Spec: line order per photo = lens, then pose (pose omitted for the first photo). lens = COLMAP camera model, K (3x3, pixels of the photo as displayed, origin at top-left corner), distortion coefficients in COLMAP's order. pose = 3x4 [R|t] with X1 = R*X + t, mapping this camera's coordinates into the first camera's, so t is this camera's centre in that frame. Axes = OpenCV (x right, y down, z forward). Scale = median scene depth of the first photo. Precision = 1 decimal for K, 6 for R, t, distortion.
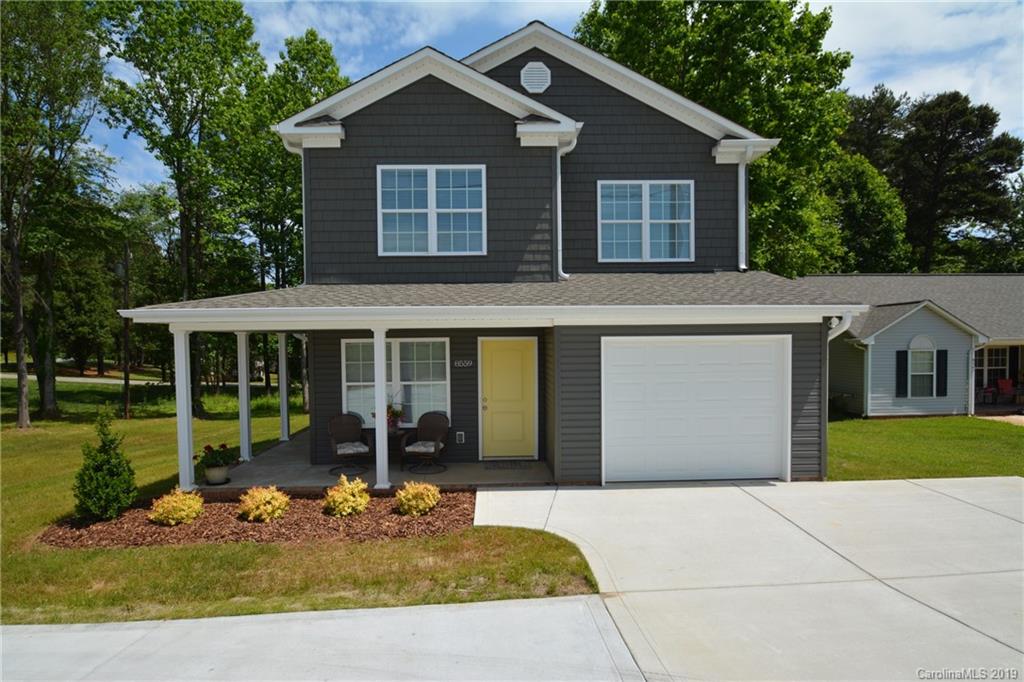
lens RADIAL K [[552.1, 0, 517.4], [0, 552.1, 336.8], [0, 0, 1]] dist [-0.005922, -0.000406]
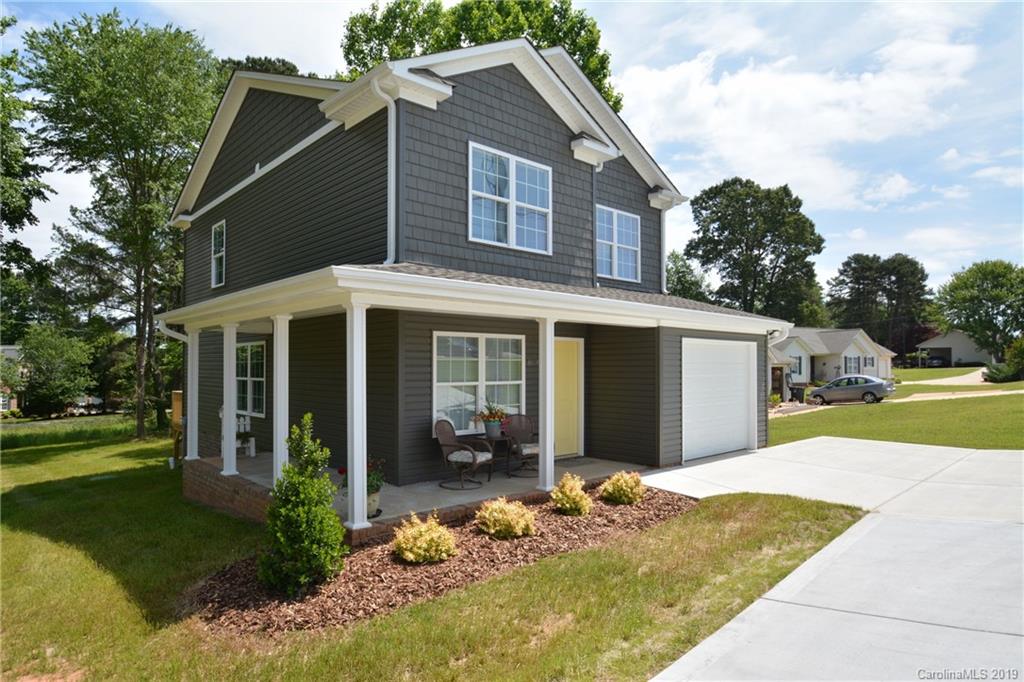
lens RADIAL K [[588.1, 0, 513.4], [0, 588.1, 334.1], [0, 0, 1]] dist [-0.002450, -0.000262]
pose [[0.763967, 0.046012, 0.643612, -0.798624], [-0.010236, 0.998193, -0.059211, 0.060452], [-0.645174, 0.038647, 0.763058, 0.229273]]
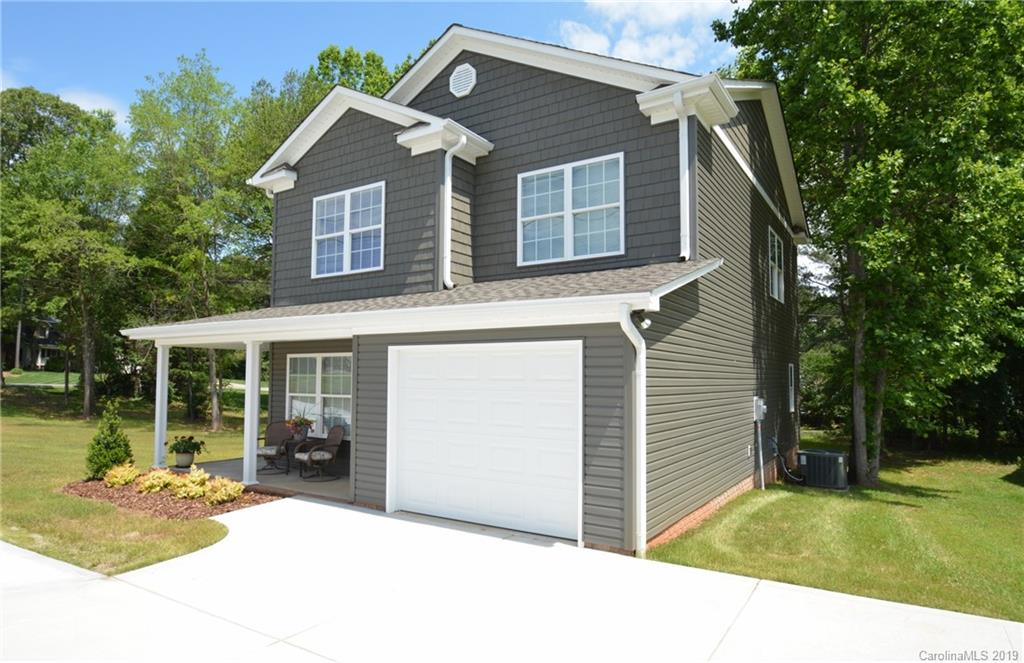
lens RADIAL K [[590.7, 0, 512.0], [0, 590.7, 331.5], [0, 0, 1]] dist [-0.000657, -0.000018]
pose [[0.819386, -0.028054, -0.572555, 0.746240], [-0.013100, 0.997625, -0.067629, 0.033342], [0.573092, 0.062914, 0.817072, 0.268626]]
